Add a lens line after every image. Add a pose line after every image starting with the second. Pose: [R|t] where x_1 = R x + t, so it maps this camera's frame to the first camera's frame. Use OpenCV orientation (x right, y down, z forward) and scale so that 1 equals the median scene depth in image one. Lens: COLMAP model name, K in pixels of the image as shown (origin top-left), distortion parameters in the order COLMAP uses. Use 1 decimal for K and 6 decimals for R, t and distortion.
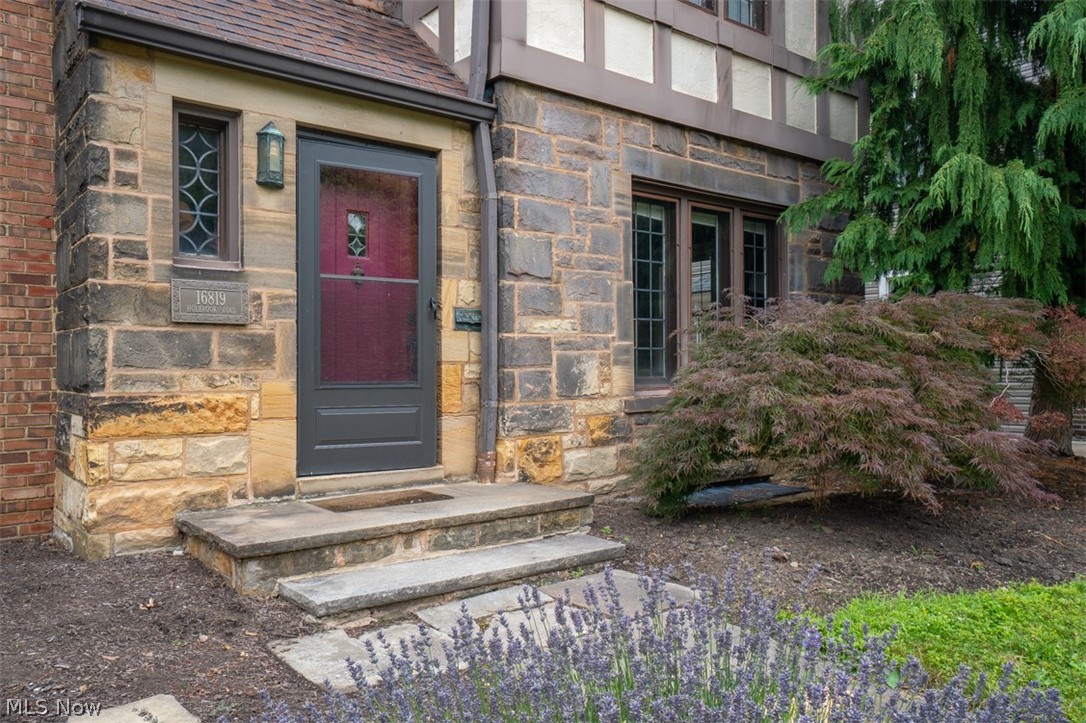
lens RADIAL K [[829.0, 0, 543.7], [0, 829.0, 361.1], [0, 0, 1]] dist [0.035139, -0.000450]
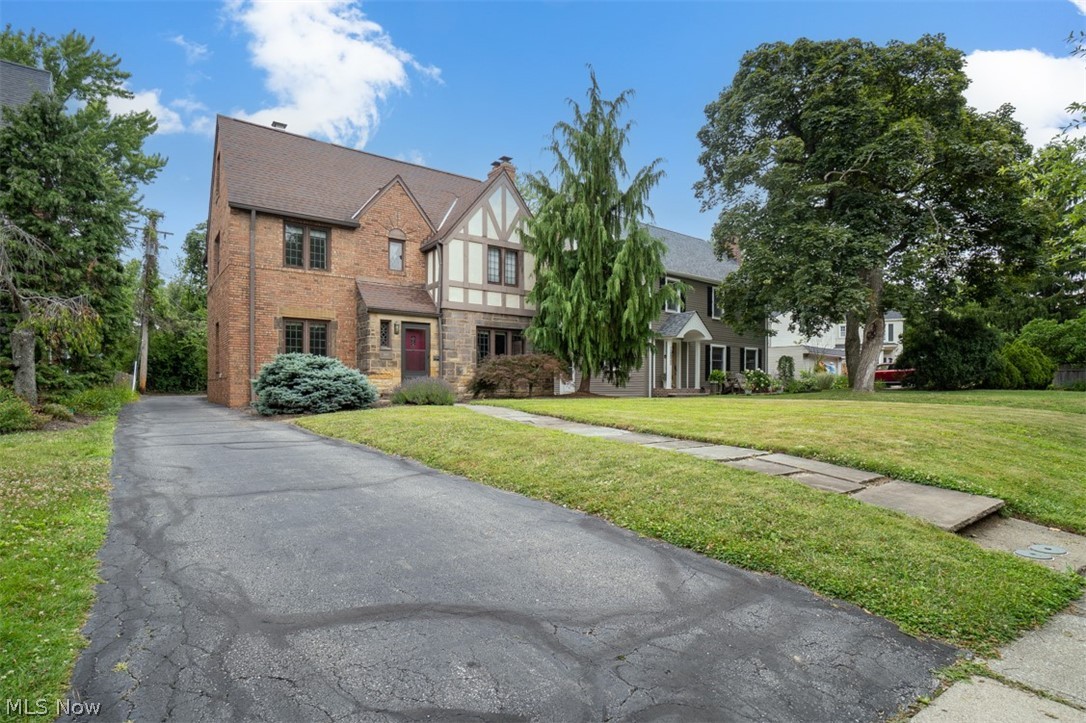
lens RADIAL K [[572.5, 0, 545.0], [0, 572.5, 392.9], [0, 0, 1]] dist [-0.001416, -0.000338]
pose [[0.999579, 0.006555, -0.028272, 0.629982], [-0.006140, 0.999872, 0.014772, 0.096474], [0.028365, -0.014593, 0.999491, -2.283727]]
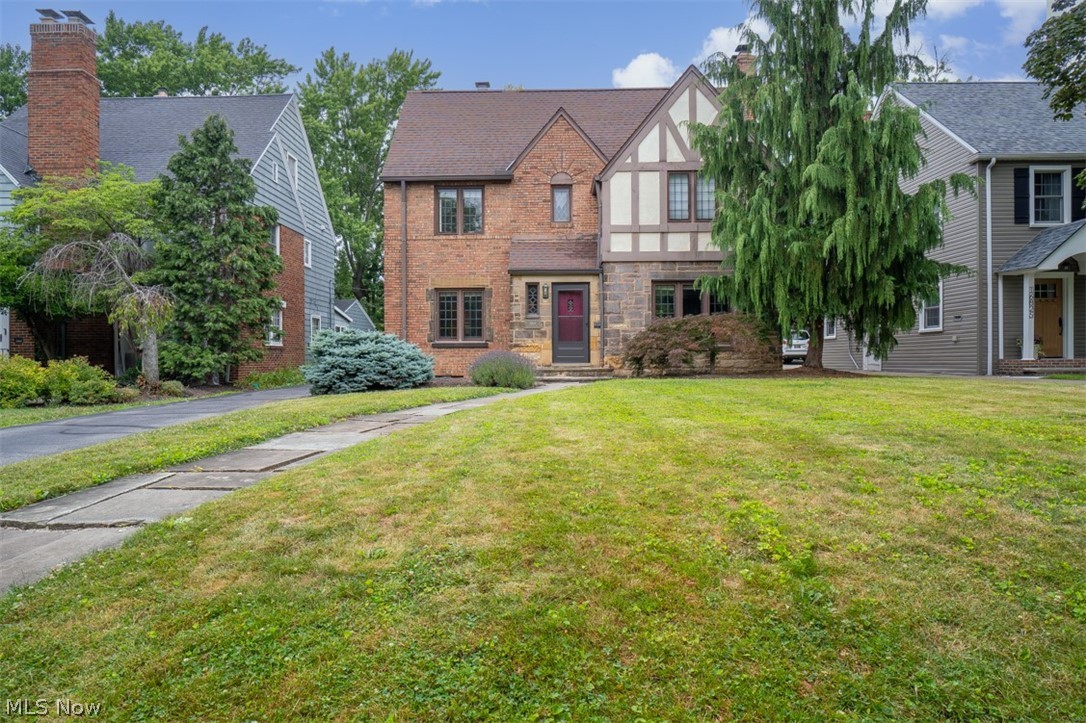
lens RADIAL K [[652.7, 0, 543.8], [0, 652.7, 358.9], [0, 0, 1]] dist [0.002309, -0.000429]
pose [[0.769714, -0.000039, -0.638389, 1.638751], [0.008092, 0.999920, 0.009695, 0.074040], [0.638337, -0.012628, 0.769653, -1.474463]]
